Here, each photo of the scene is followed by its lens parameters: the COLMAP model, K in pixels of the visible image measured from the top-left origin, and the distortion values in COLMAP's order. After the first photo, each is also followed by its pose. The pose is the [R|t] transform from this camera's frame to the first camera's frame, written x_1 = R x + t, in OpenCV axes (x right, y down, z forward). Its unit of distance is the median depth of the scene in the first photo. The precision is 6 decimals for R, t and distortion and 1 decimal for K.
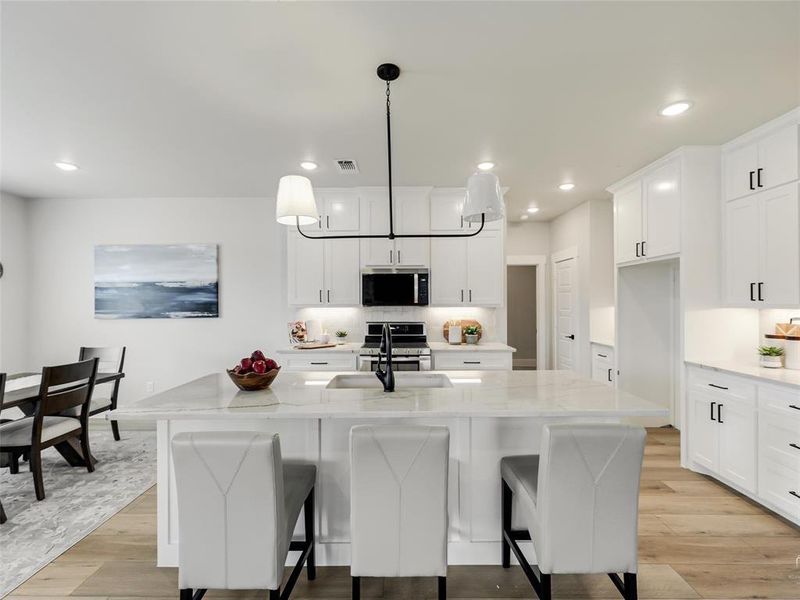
lens RADIAL K [[354.3, 0, 401.7], [0, 354.3, 301.9], [0, 0, 1]] dist [0.006200, -0.002674]
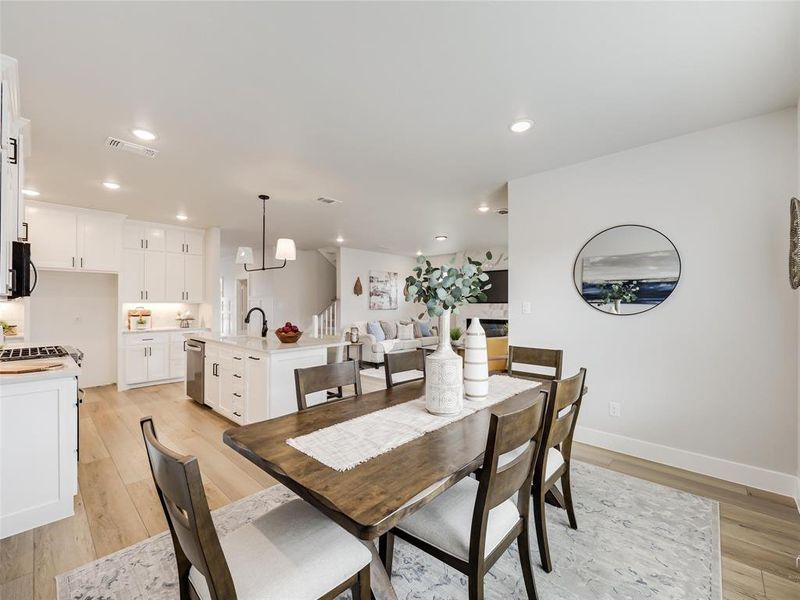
lens RADIAL K [[333.4, 0, 404.9], [0, 333.4, 305.2], [0, 0, 1]] dist [-0.003513, -0.000177]
pose [[-0.744090, 0.003350, 0.668071, -1.051707], [0.003975, 0.999992, -0.000588, 0.027808], [-0.668068, 0.002218, -0.744097, 0.974361]]
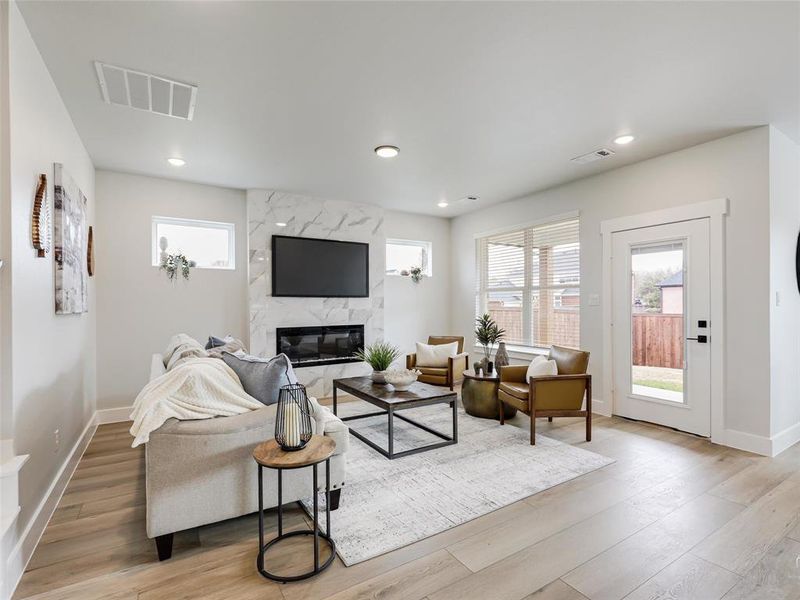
lens RADIAL K [[381.4, 0, 400.7], [0, 381.4, 307.8], [0, 0, 1]] dist [-0.002894, 0.000831]
pose [[-0.854518, 0.012978, -0.519260, 0.399409], [0.008051, 0.999899, 0.011741, 0.038238], [0.519360, 0.005852, -0.854535, 0.355727]]
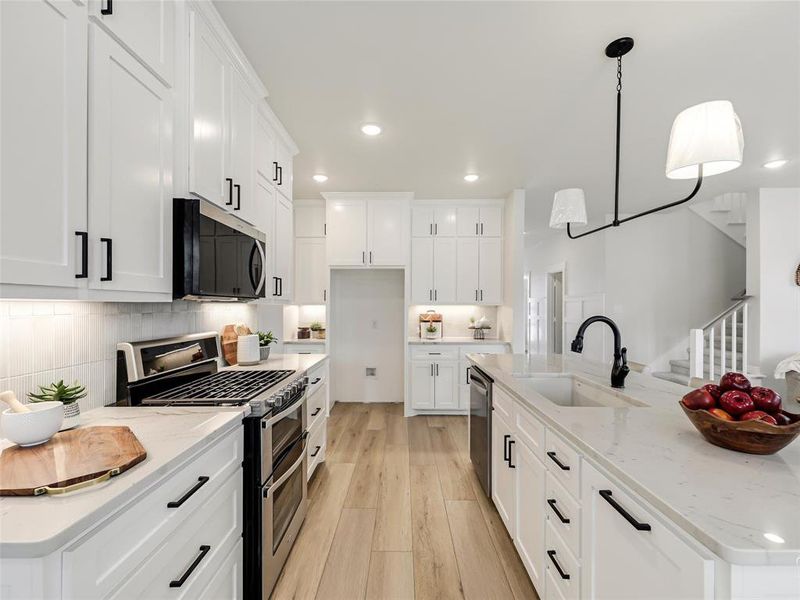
lens RADIAL K [[363.1, 0, 400.5], [0, 363.1, 304.6], [0, 0, 1]] dist [0.017140, -0.000045]
pose [[0.007171, 0.009356, 0.999931, -0.494453], [-0.001022, 0.999956, -0.009348, 0.021997], [-0.999974, -0.000955, 0.007180, 0.767434]]
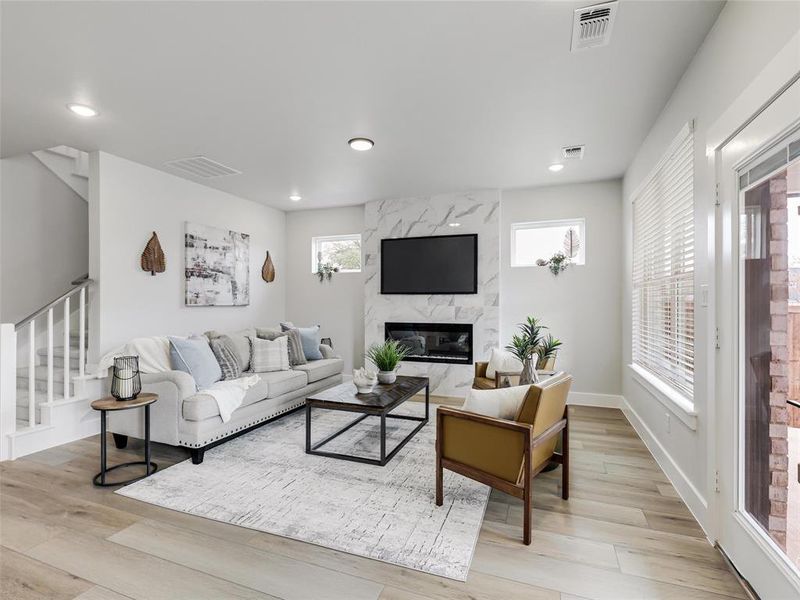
lens RADIAL K [[381.4, 0, 403.9], [0, 381.4, 303.5], [0, 0, 1]] dist [-0.002894, 0.000831]
pose [[-0.939046, 0.000440, 0.343791, -0.436752], [0.002305, 0.999985, 0.005016, 0.039964], [-0.343784, 0.005503, -0.939033, 0.357371]]
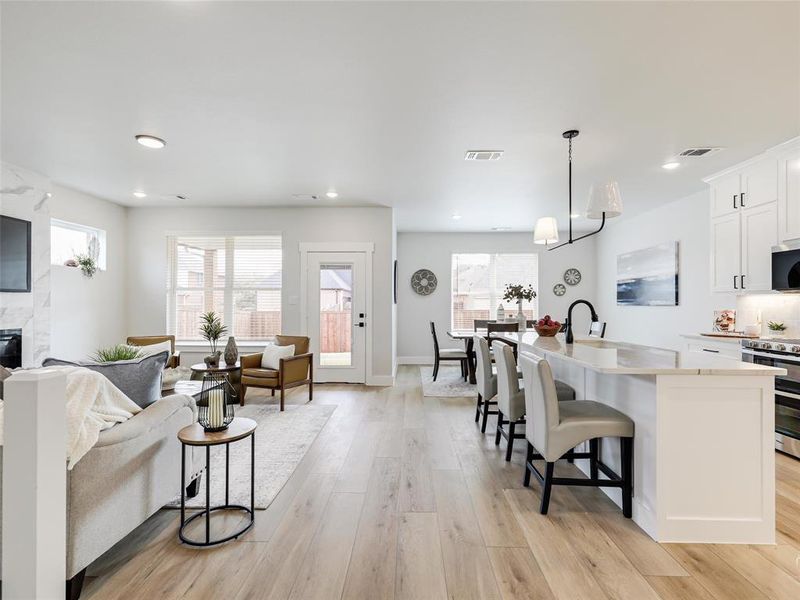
lens RADIAL K [[381.4, 0, 394.6], [0, 381.4, 301.2], [0, 0, 1]] dist [-0.002894, 0.000831]
pose [[-0.035694, -0.001028, -0.999362, 0.797994], [-0.003639, 0.999993, -0.000899, 0.037066], [0.999356, 0.003605, -0.035698, 0.148214]]
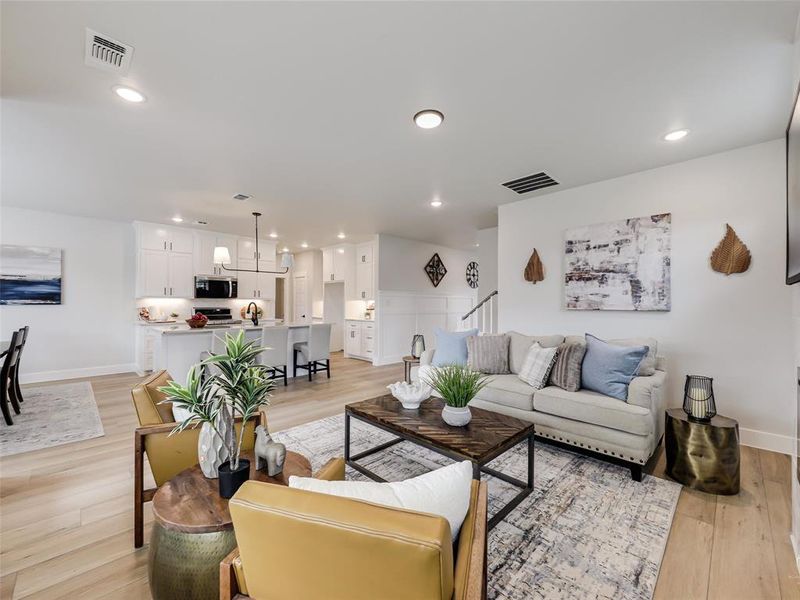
lens RADIAL K [[317.2, 0, 400.7], [0, 317.2, 305.5], [0, 0, 1]] dist [0.002180, -0.001195]
pose [[0.701953, 0.004532, 0.712209, -0.512225], [-0.006570, 0.999978, 0.000112, 0.042277], [-0.712193, -0.004758, 0.701967, -0.803470]]
